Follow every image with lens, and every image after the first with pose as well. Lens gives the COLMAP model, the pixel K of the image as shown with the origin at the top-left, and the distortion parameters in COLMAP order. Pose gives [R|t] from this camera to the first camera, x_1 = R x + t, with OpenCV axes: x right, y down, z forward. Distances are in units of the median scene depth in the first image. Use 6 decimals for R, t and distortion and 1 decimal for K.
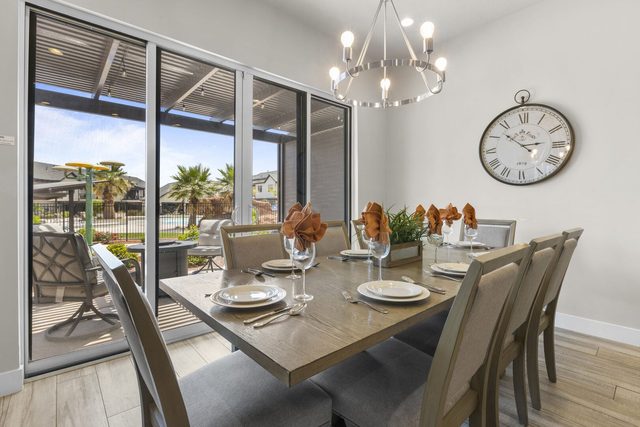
lens RADIAL K [[294.0, 0, 315.1], [0, 294.0, 207.3], [0, 0, 1]] dist [-0.003983, 0.000918]
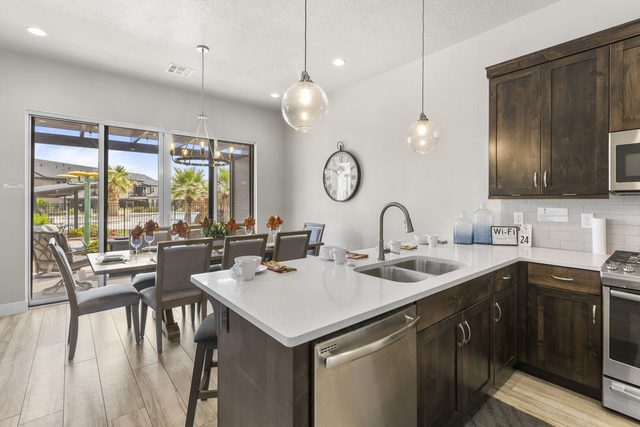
lens RADIAL K [[294.0, 0, 321.0], [0, 294.0, 201.1], [0, 0, 1]] dist [-0.003983, 0.000918]
pose [[0.999947, -0.000847, -0.010222, 0.581641], [0.000780, 0.999978, -0.006602, -0.062949], [0.010227, 0.006594, 0.999926, -0.555759]]
